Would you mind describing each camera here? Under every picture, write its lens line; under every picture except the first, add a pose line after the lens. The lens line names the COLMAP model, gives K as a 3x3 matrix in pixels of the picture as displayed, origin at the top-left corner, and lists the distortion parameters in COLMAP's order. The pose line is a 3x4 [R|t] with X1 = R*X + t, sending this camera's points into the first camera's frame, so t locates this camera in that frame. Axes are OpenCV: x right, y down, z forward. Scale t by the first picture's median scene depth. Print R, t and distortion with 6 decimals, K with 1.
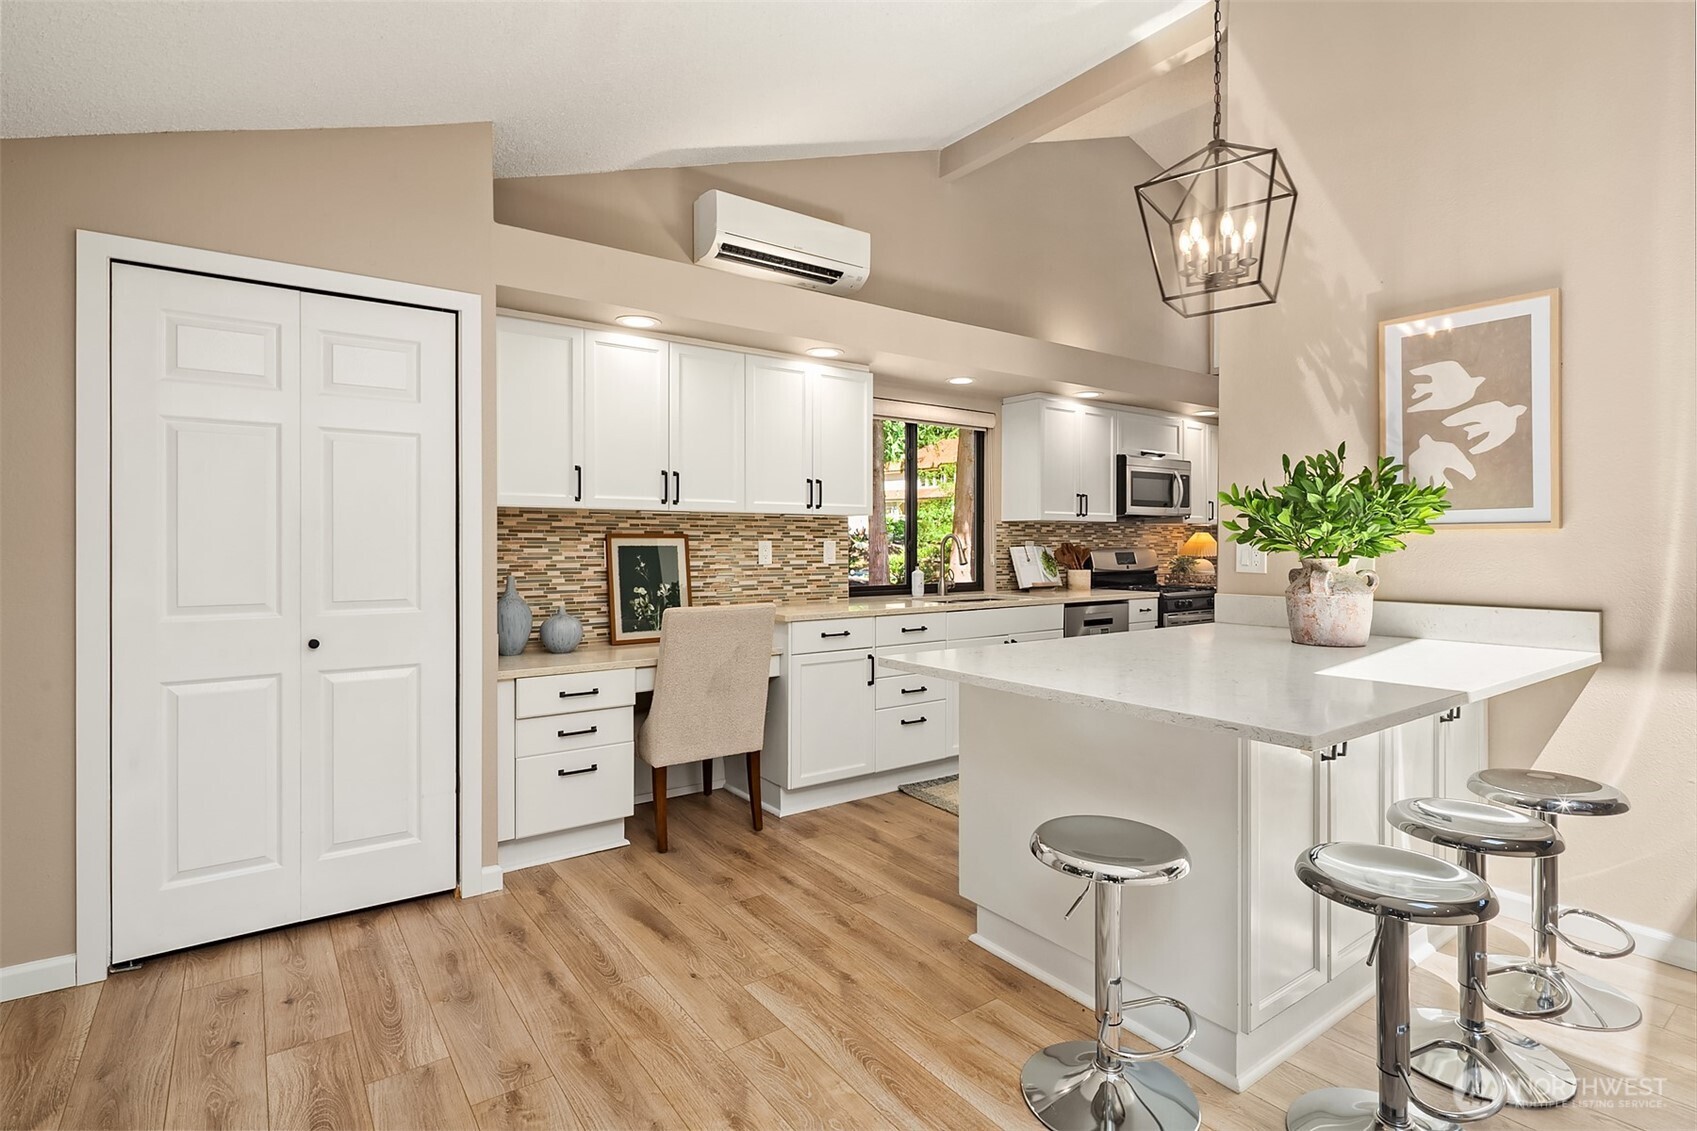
lens RADIAL K [[833.1, 0, 852.3], [0, 833.1, 552.2], [0, 0, 1]] dist [-0.000182, -0.000194]
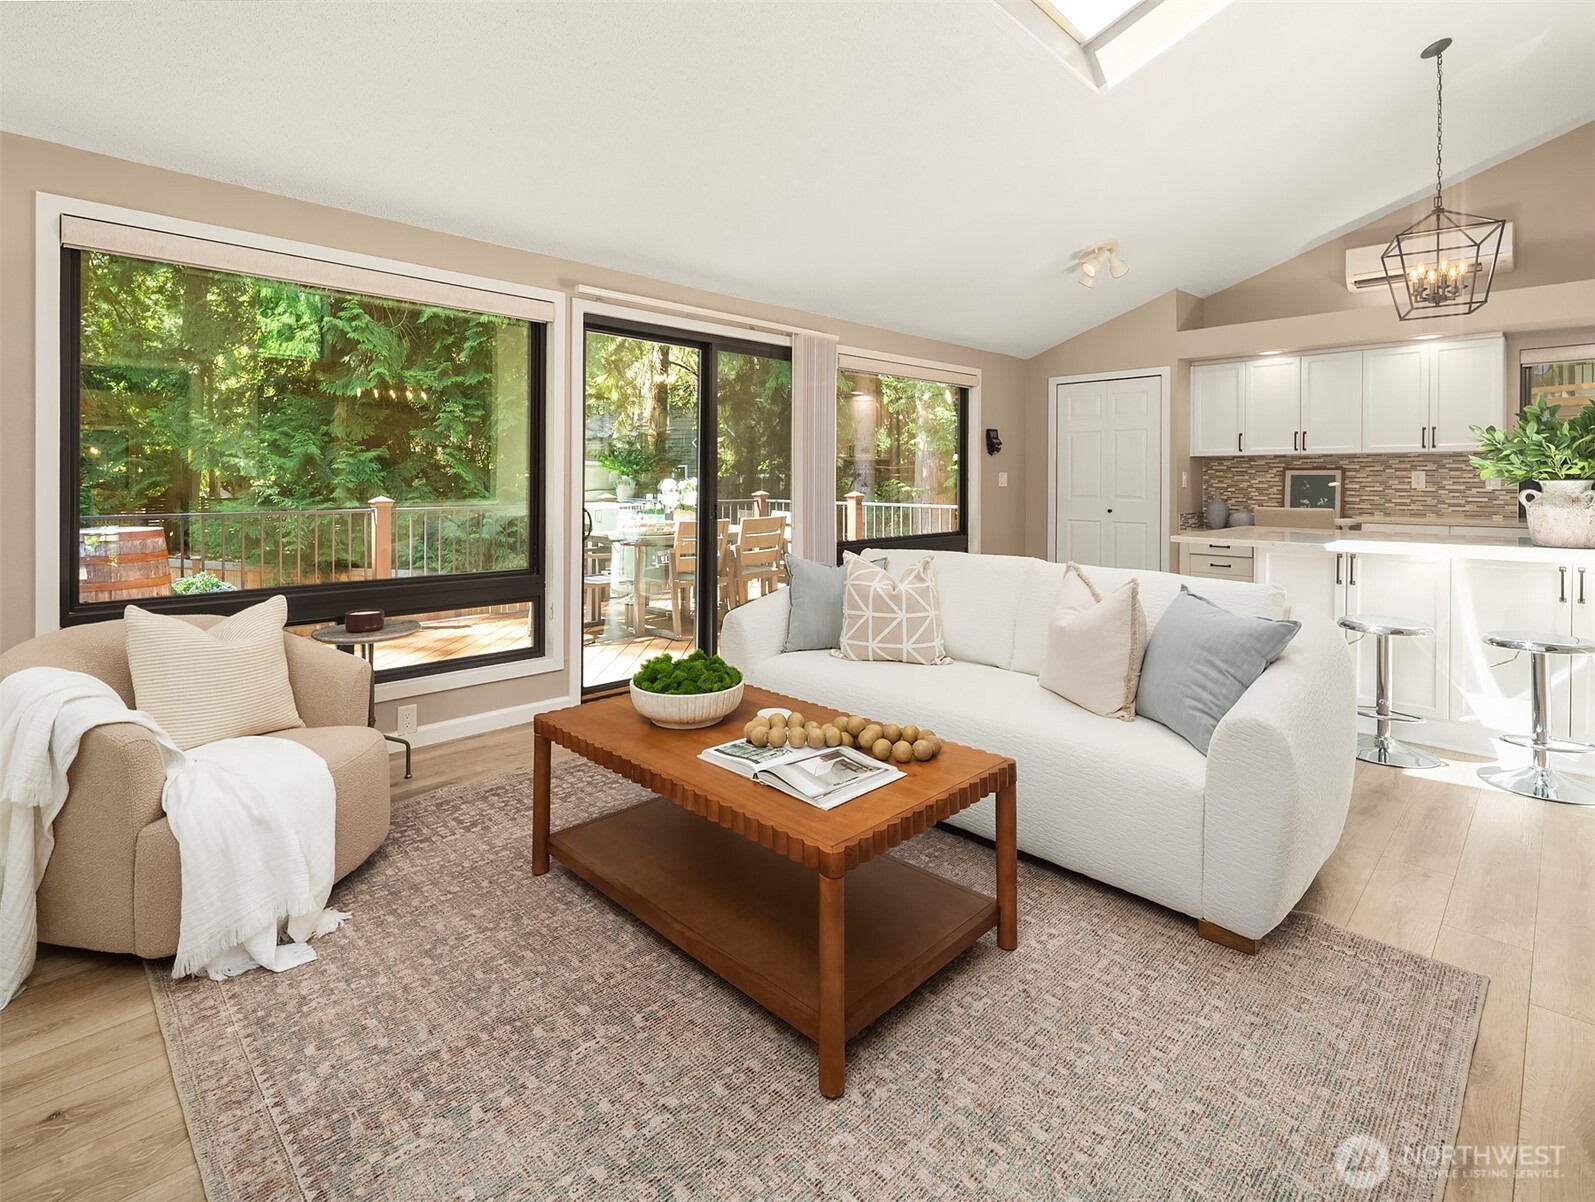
lens RADIAL K [[766.1, 0, 802.3], [0, 766.1, 597.6], [0, 0, 1]] dist [-0.000244, 0.000179]
pose [[0.157239, 0.151728, -0.975835, 1.030356], [-0.011421, 0.988340, 0.151832, 0.012755], [0.987495, -0.012729, 0.157138, -0.234557]]
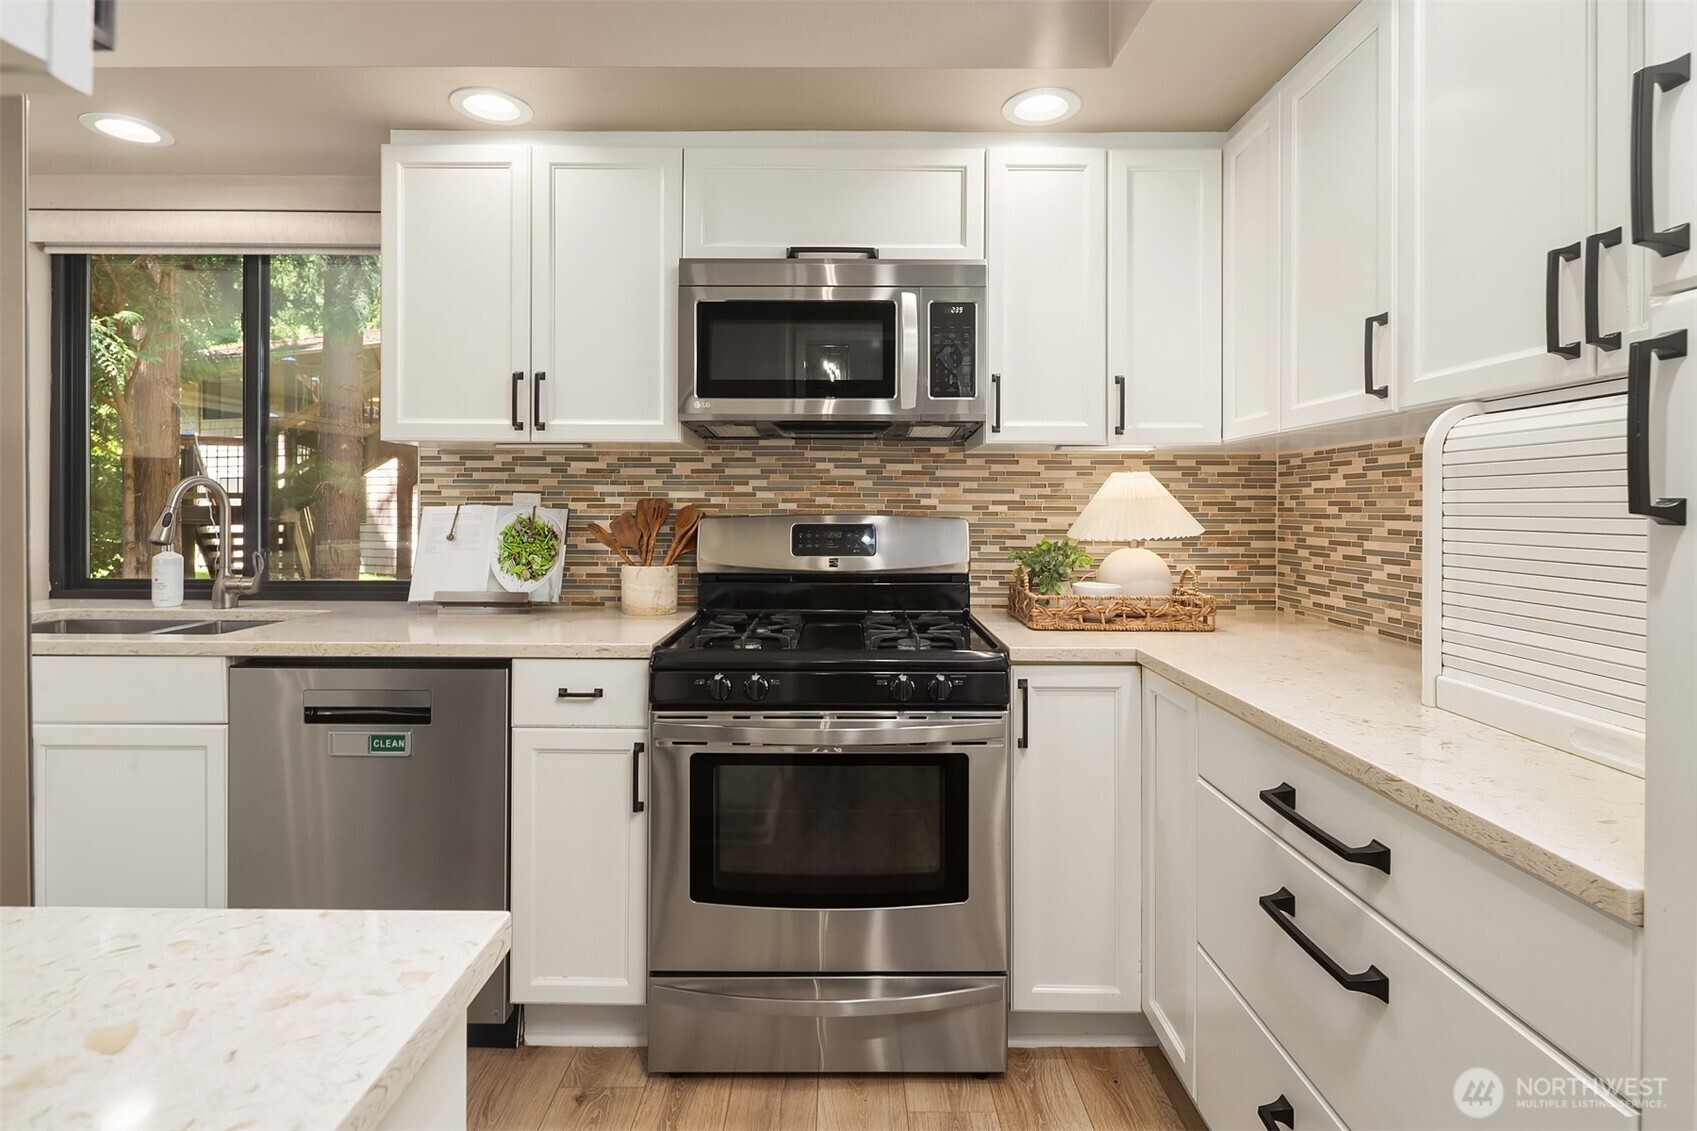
lens RADIAL K [[833.1, 0, 843.0], [0, 833.1, 518.0], [0, 0, 1]] dist [-0.000182, -0.000194]
pose [[0.813261, 0.005101, -0.581877, 0.797323], [-0.012707, 0.999879, -0.008995, 0.001018], [0.581761, 0.014709, 0.813227, 0.991712]]
